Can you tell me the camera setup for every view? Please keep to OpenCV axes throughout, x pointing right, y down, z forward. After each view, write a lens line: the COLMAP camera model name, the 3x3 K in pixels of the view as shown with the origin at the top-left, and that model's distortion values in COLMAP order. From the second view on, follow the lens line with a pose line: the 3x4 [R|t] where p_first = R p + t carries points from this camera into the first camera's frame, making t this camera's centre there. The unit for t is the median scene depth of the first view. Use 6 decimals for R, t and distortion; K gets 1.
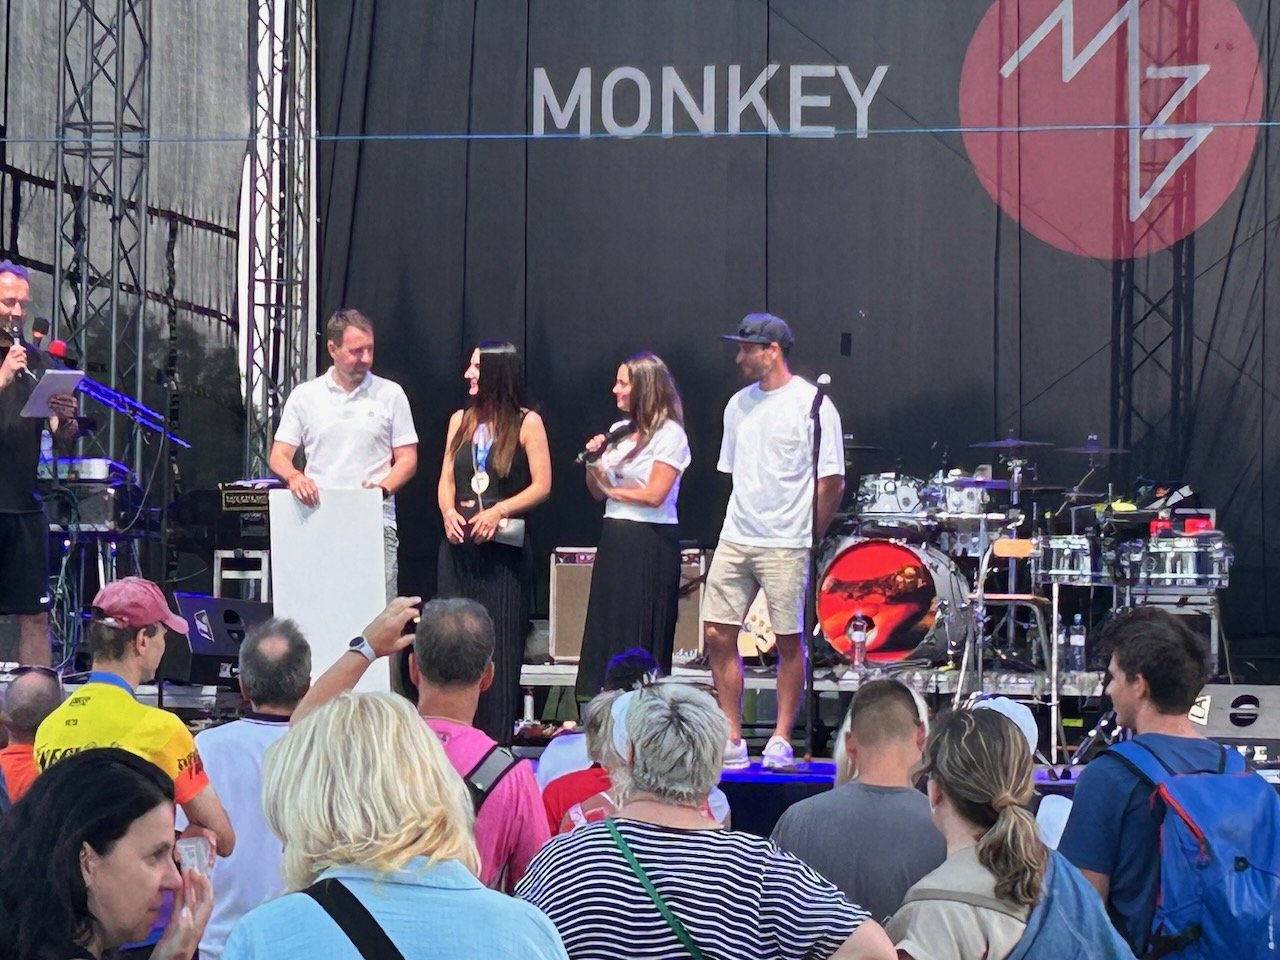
lens RADIAL K [[4754.2, 0, 640.0], [0, 4754.2, 480.0], [0, 0, 1]] dist [-0.017655, -1.627078]
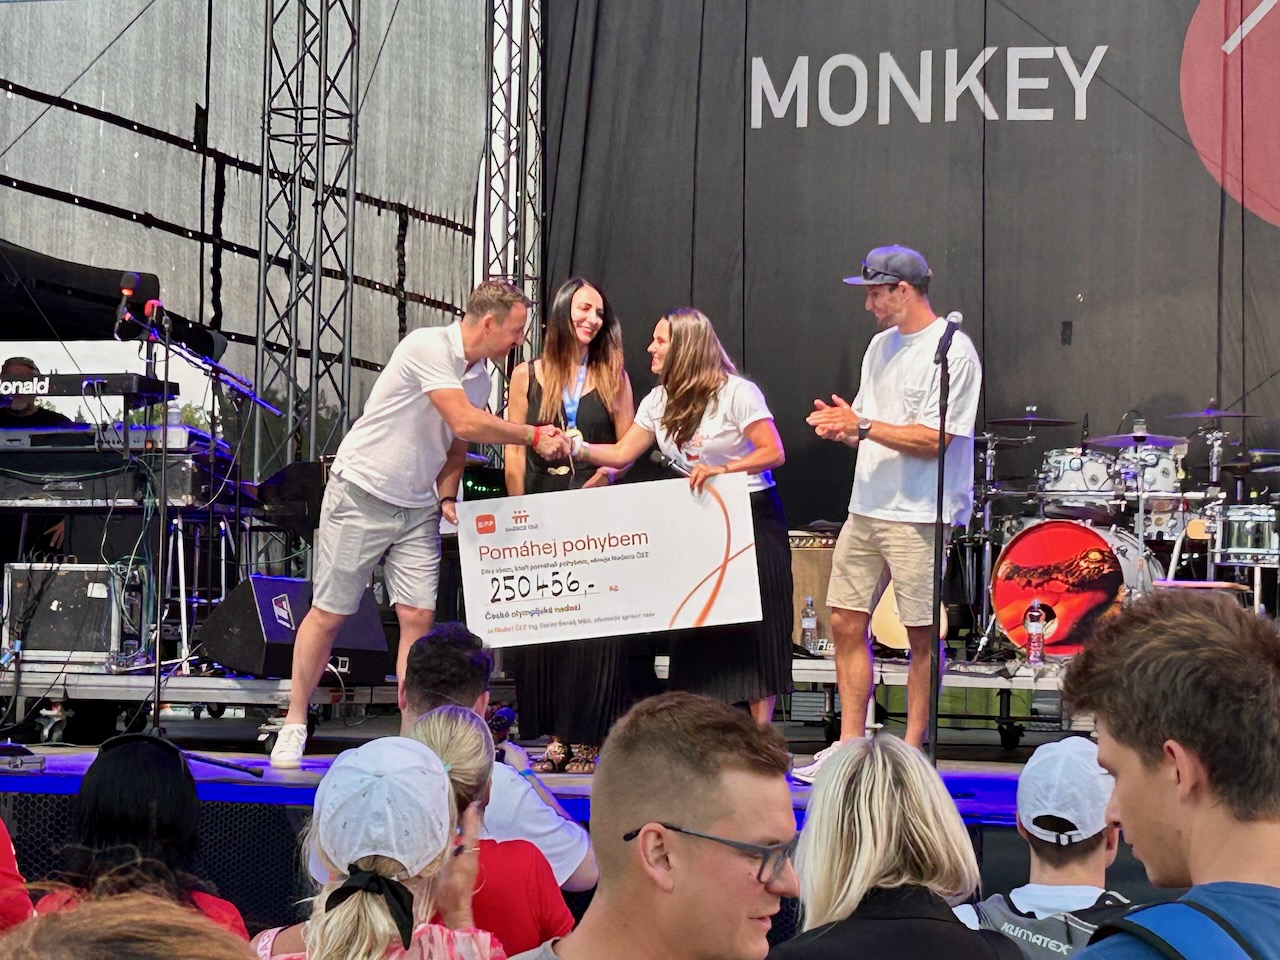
lens RADIAL K [[3571.8, 0, 640.0], [0, 3571.8, 480.0], [0, 0, 1]] dist [0.083656, 1.378619]
pose [[0.994630, 0.001637, -0.103479, 0.040417], [-0.002367, 0.999973, -0.006941, 0.009571], [0.103464, 0.007149, 0.994607, 0.312011]]
